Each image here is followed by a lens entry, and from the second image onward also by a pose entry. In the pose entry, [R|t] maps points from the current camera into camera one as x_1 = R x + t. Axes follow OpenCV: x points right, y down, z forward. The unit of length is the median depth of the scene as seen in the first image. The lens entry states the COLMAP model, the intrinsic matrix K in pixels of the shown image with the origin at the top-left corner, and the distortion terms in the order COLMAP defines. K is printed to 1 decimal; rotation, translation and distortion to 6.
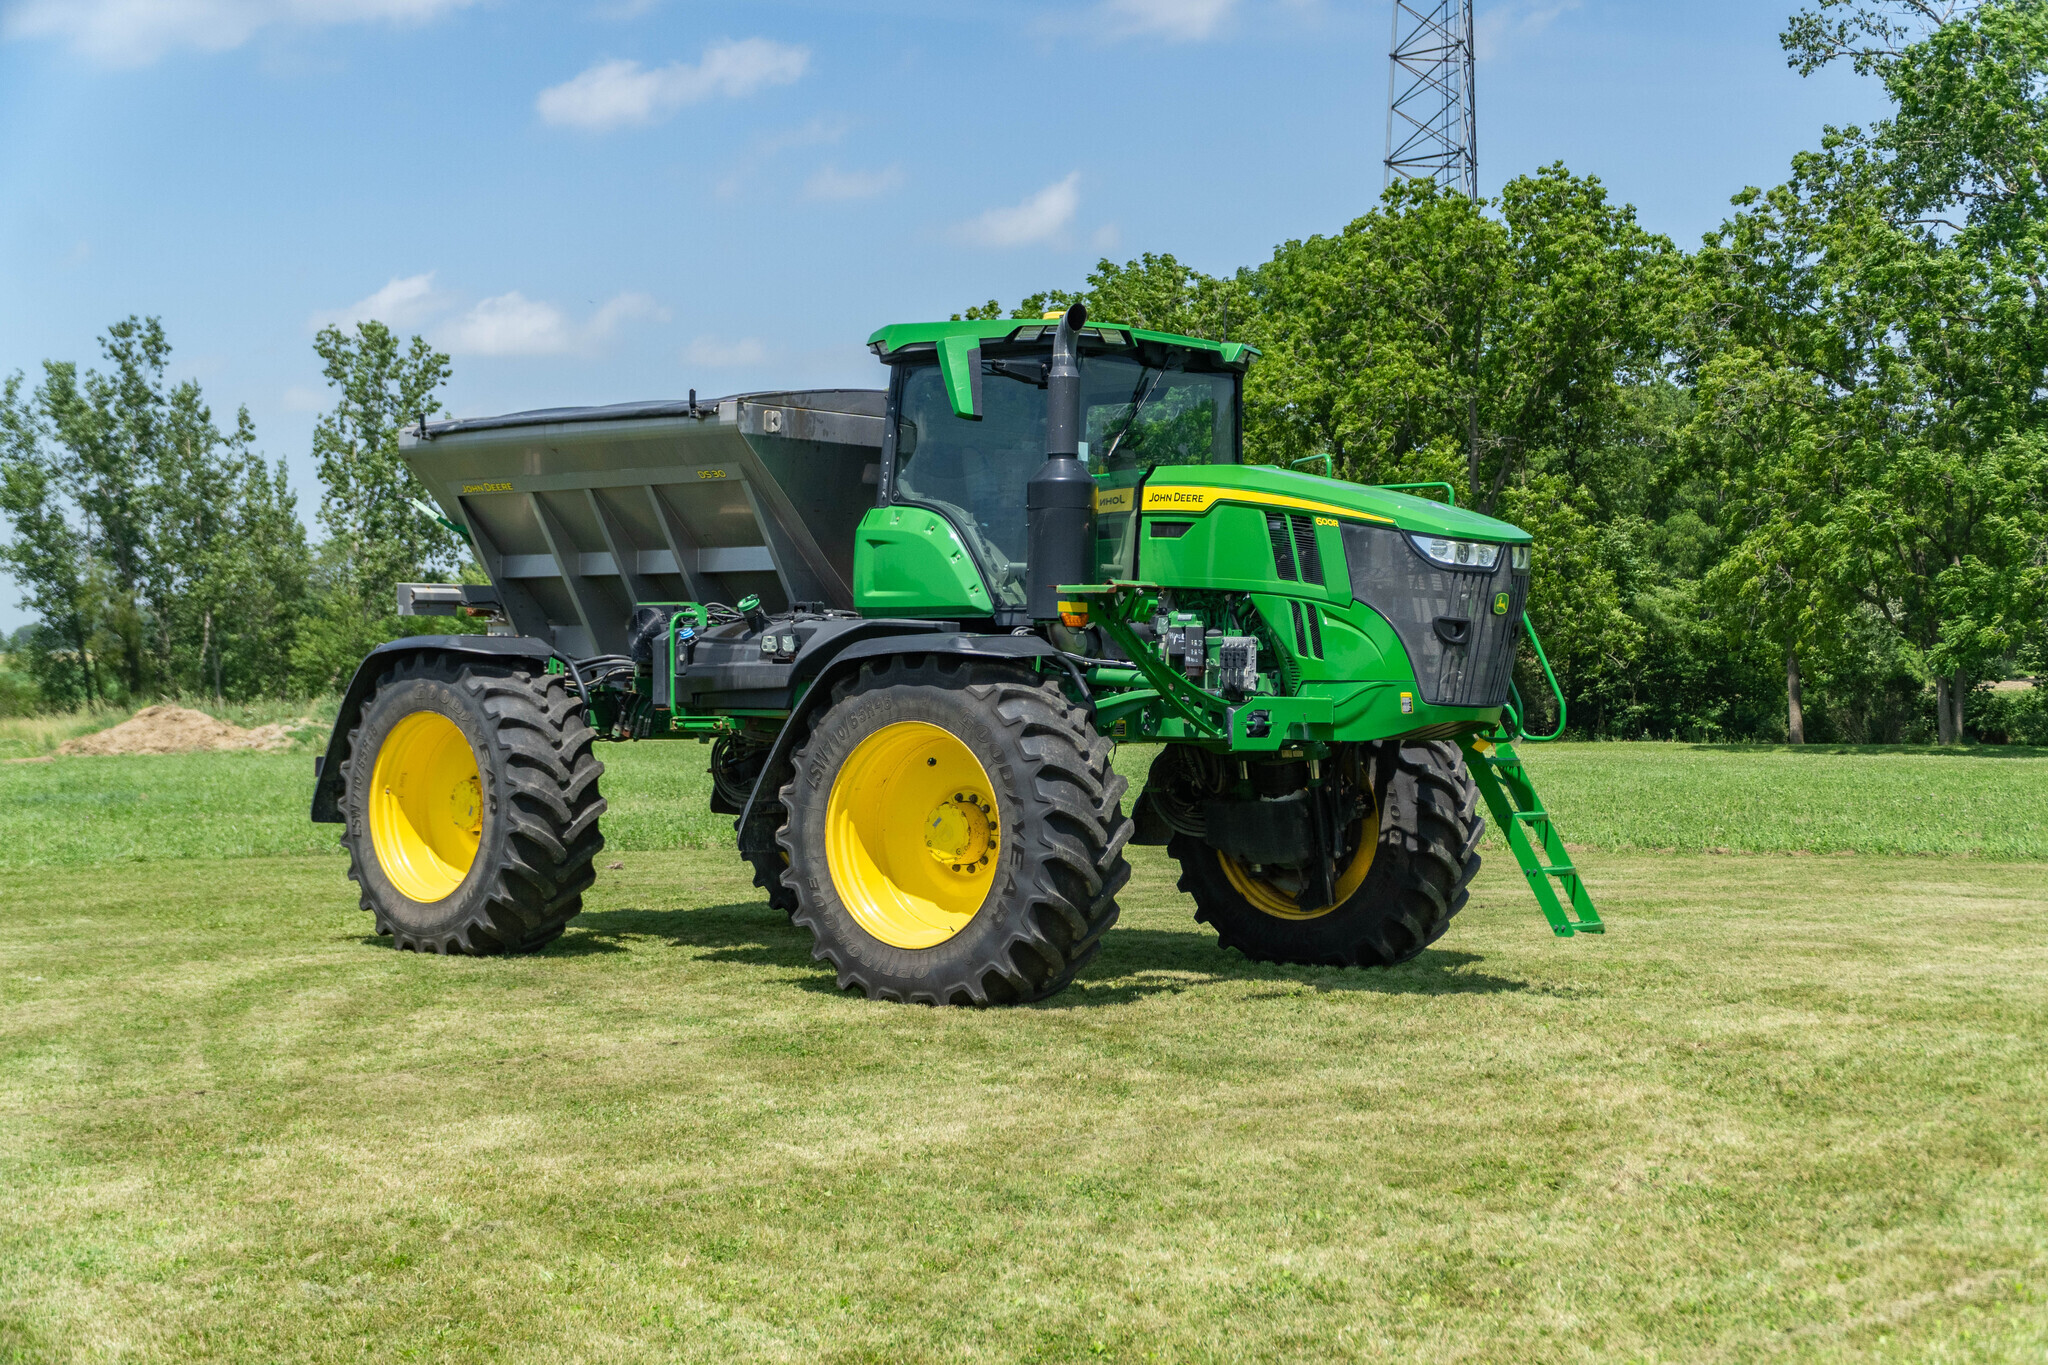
lens RADIAL K [[3029.9, 0, 1024.0], [0, 3029.9, 682.5], [0, 0, 1]] dist [-0.116529, 0.004105]
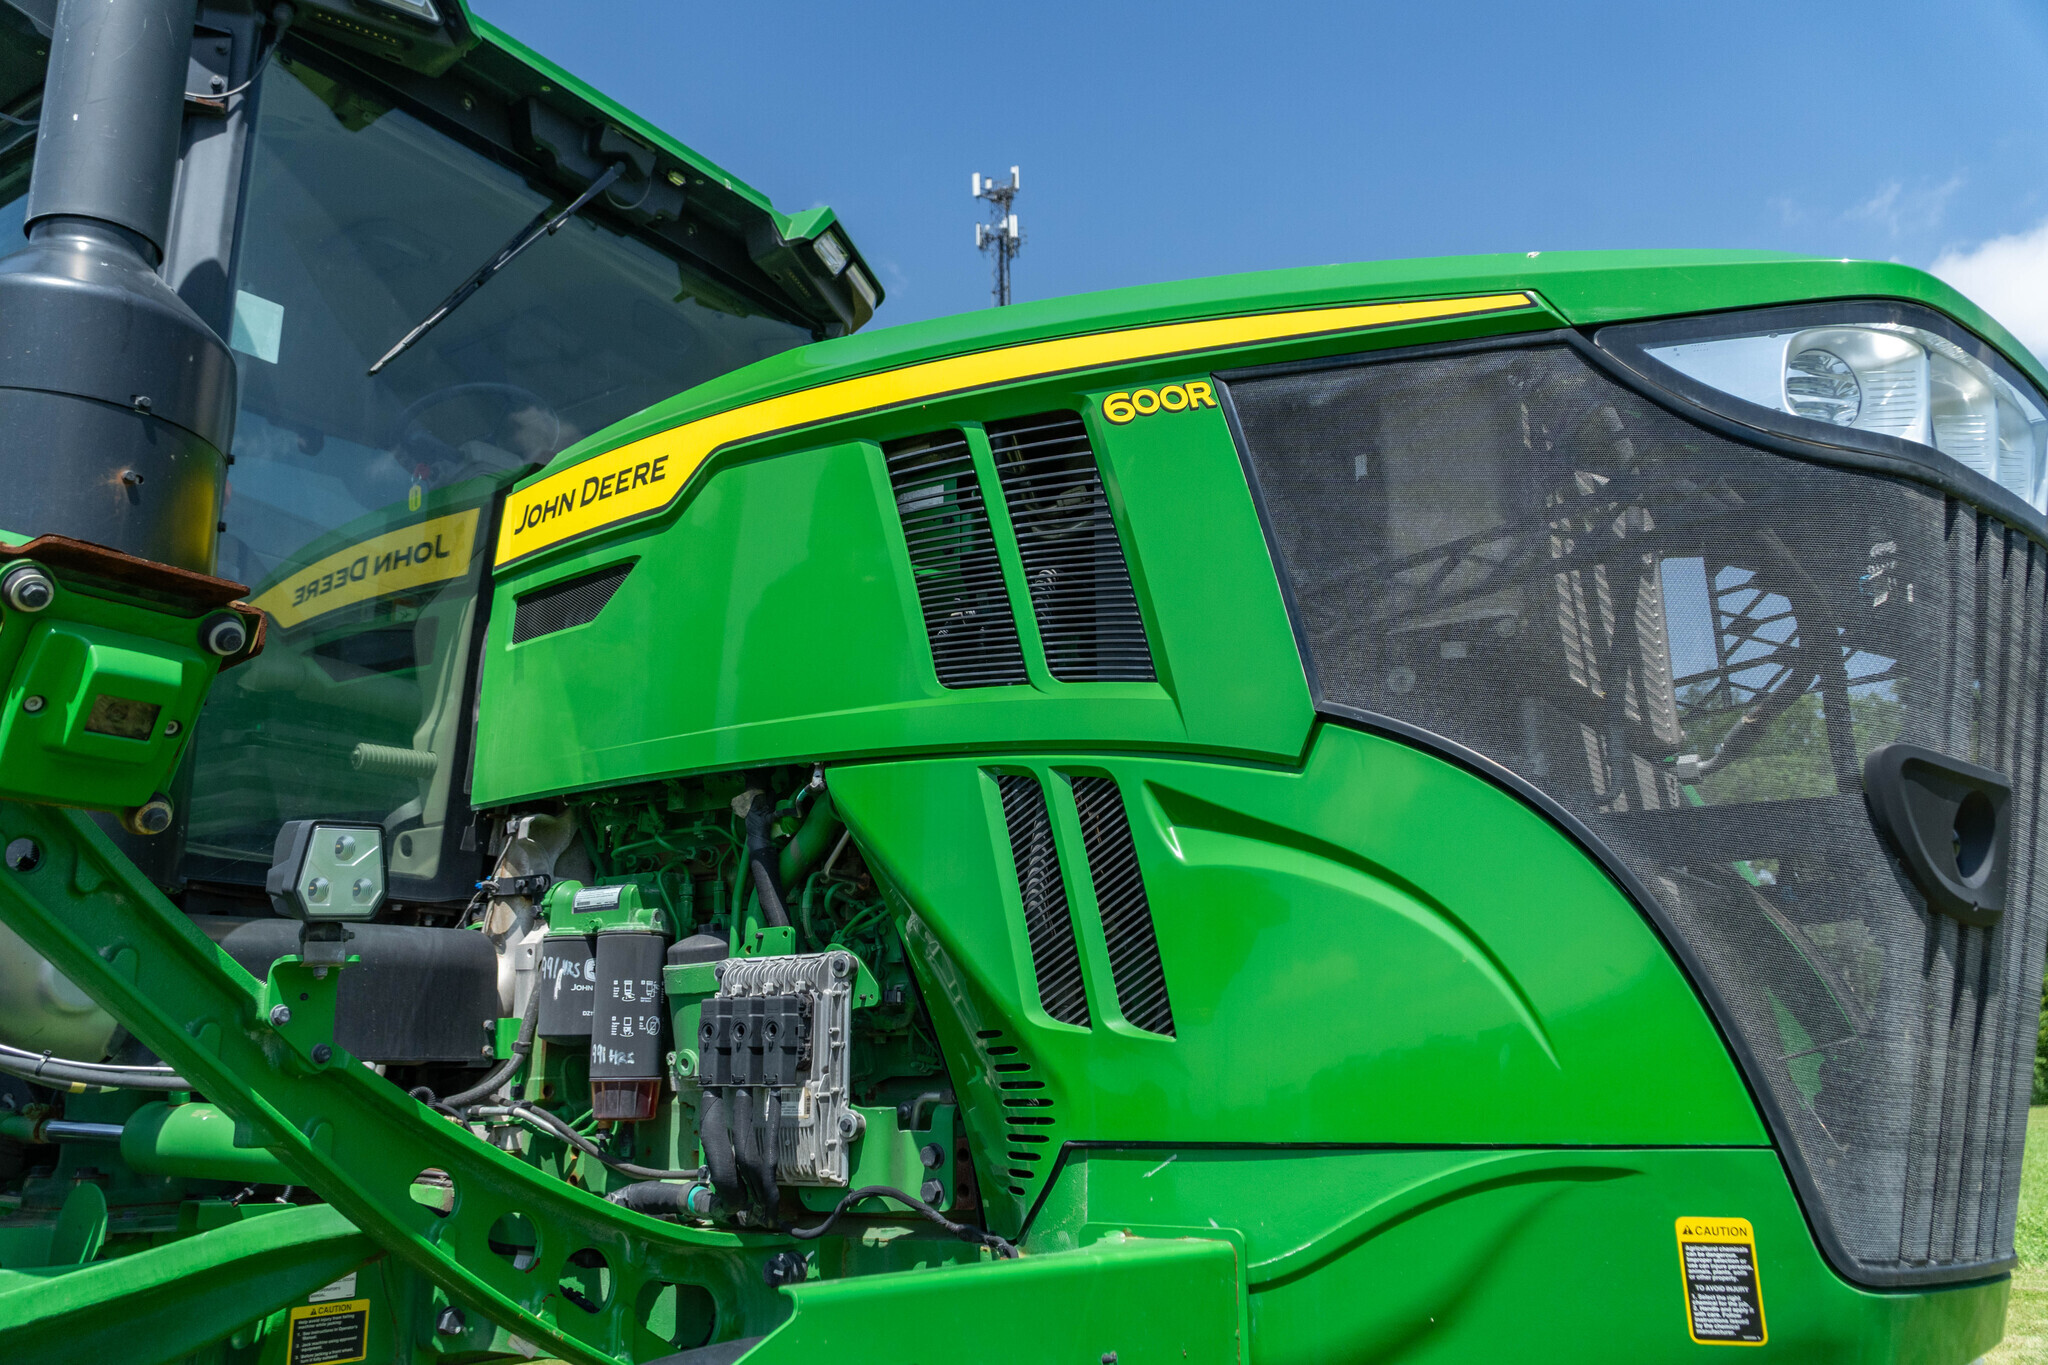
lens RADIAL K [[1660.5, 0, 1047.2], [0, 1660.5, 667.8], [0, 0, 1]] dist [-0.000309, -0.014771]
pose [[0.988229, 0.011878, 0.152517, 0.071007], [0.025545, 0.970170, -0.241074, -0.004640], [-0.150831, 0.242133, 0.958448, 0.857445]]
